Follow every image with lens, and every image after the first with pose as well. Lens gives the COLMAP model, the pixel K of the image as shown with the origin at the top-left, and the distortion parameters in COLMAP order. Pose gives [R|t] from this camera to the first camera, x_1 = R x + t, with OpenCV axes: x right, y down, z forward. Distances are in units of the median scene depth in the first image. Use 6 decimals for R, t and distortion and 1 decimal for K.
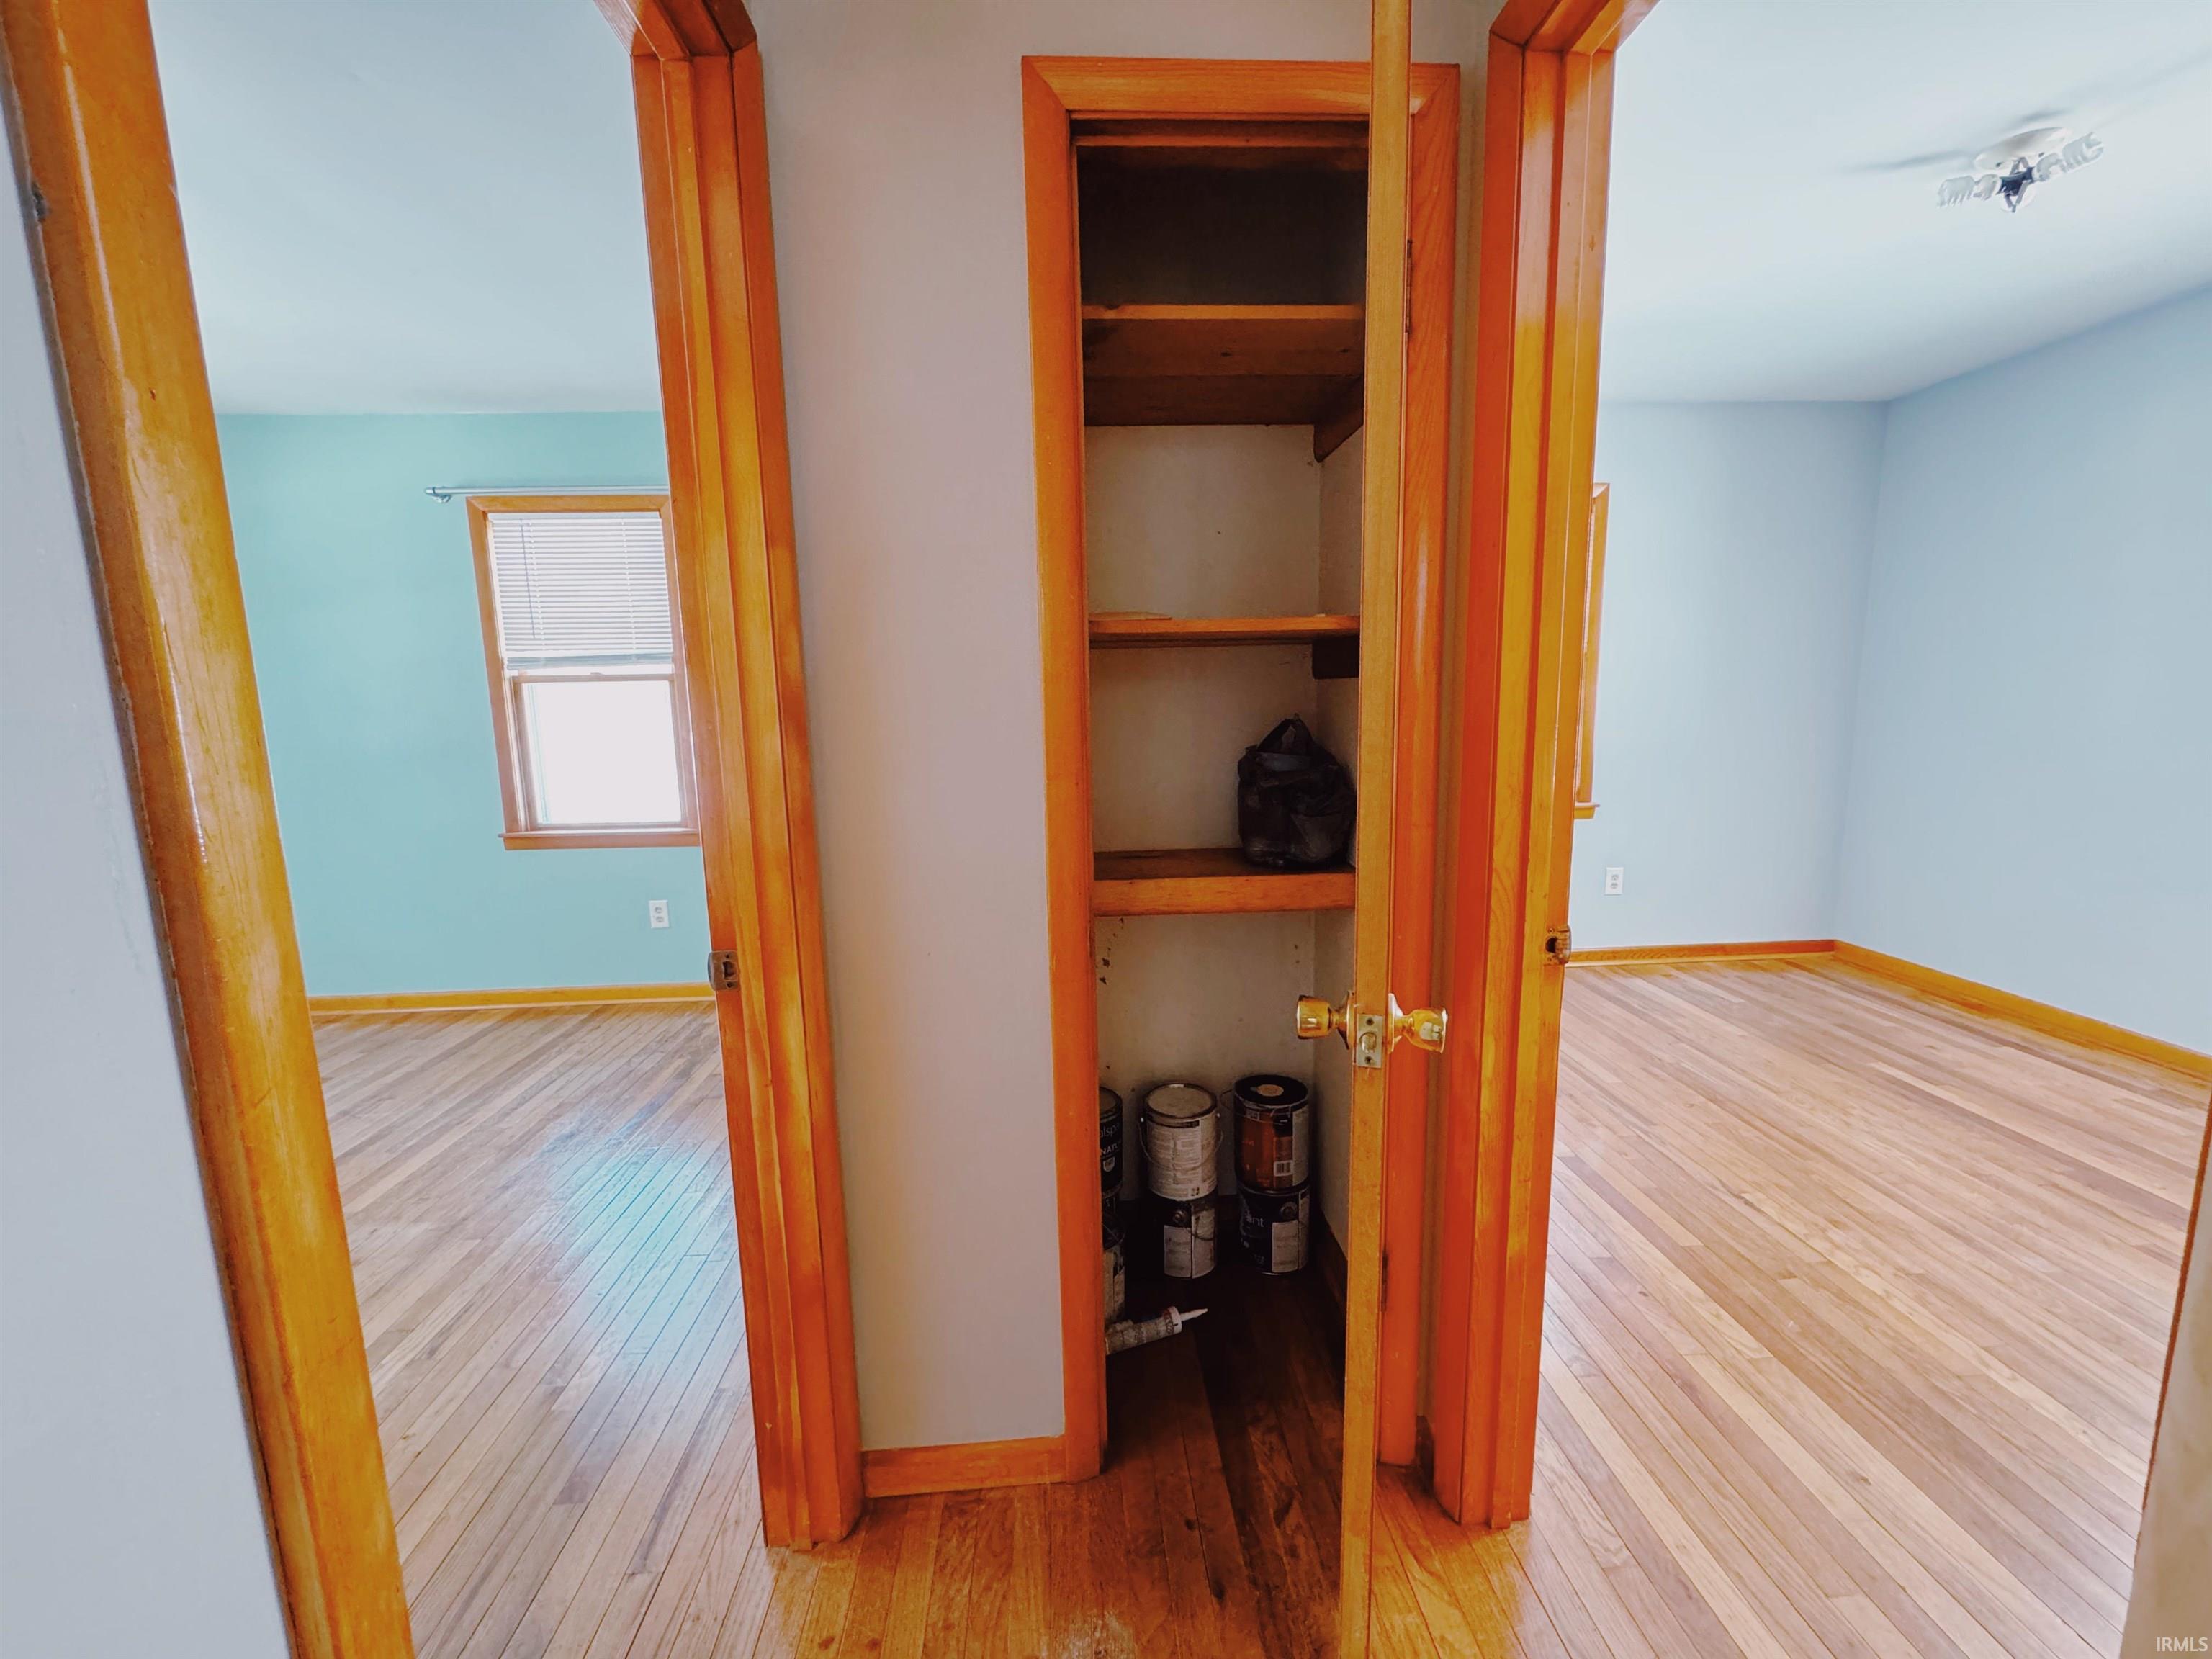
lens RADIAL K [[880.3, 0, 1109.7], [0, 880.3, 824.5], [0, 0, 1]] dist [-0.002722, 0.000347]
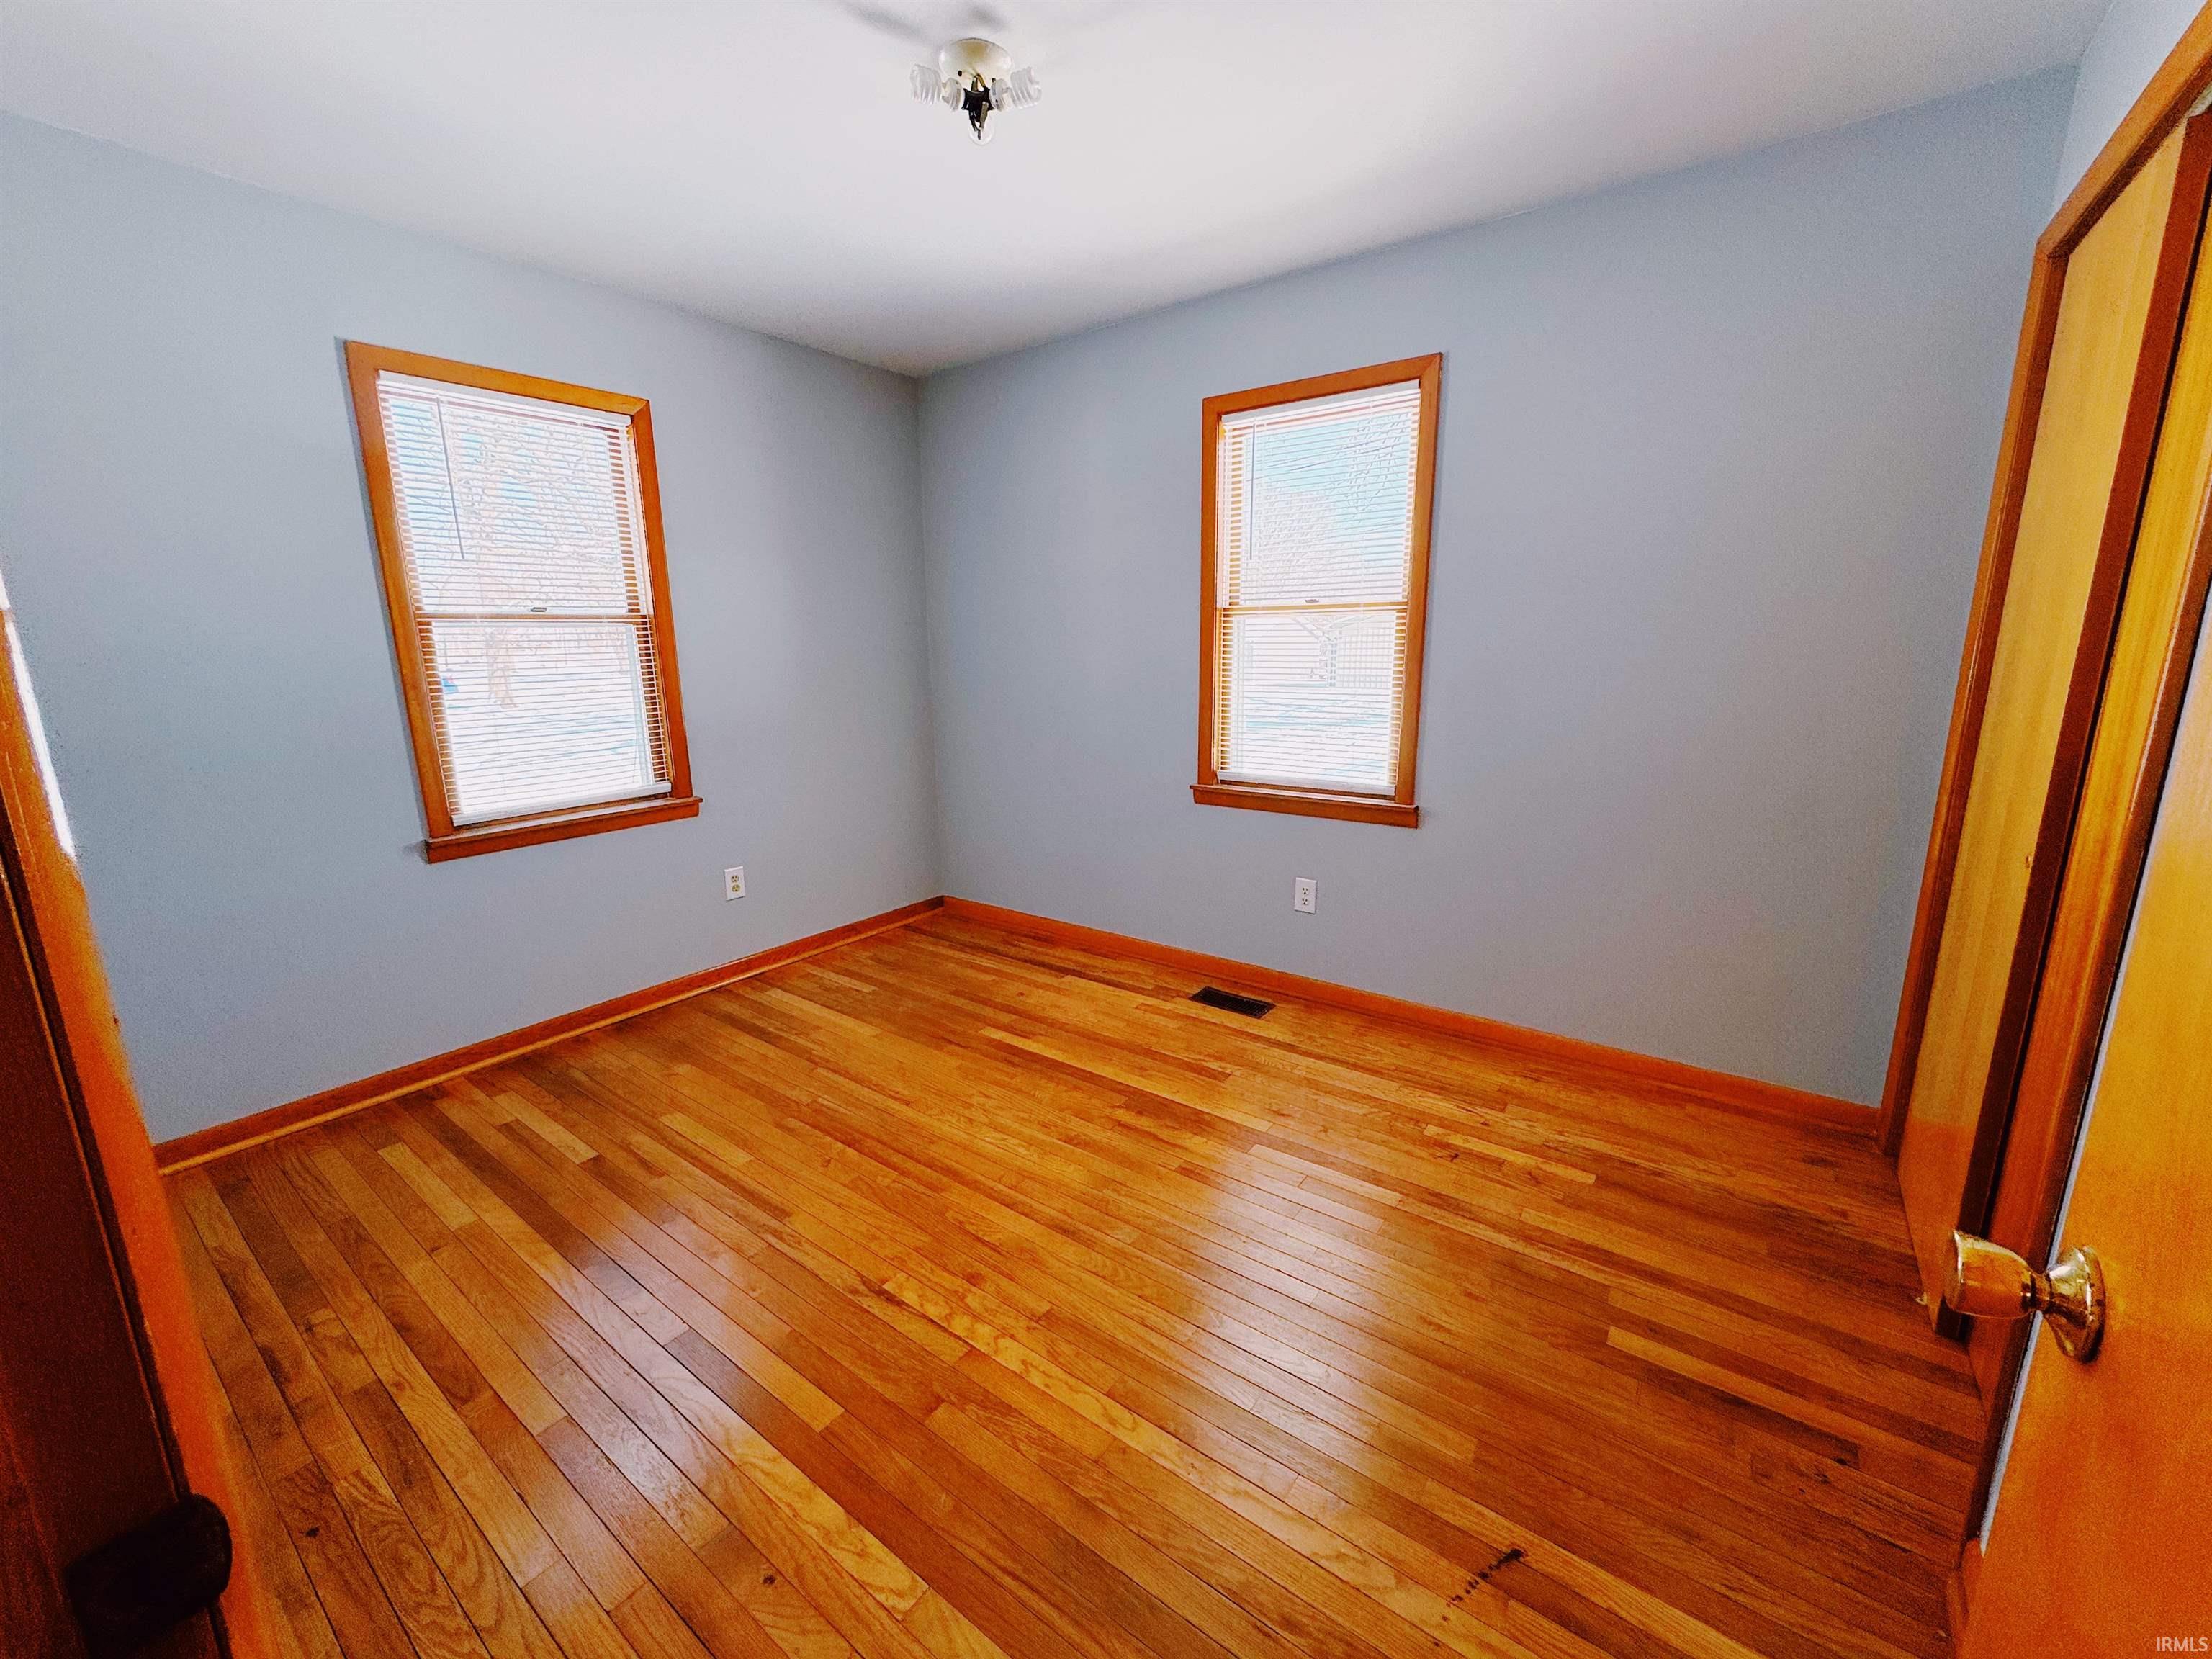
lens RADIAL K [[880.3, 0, 1098.9], [0, 880.3, 829.4], [0, 0, 1]] dist [-0.002722, 0.000347]
pose [[0.641911, -0.149359, 0.752092, 0.268045], [0.111570, 0.988600, 0.101103, -0.058991], [-0.758619, 0.019012, 0.651258, 0.275222]]
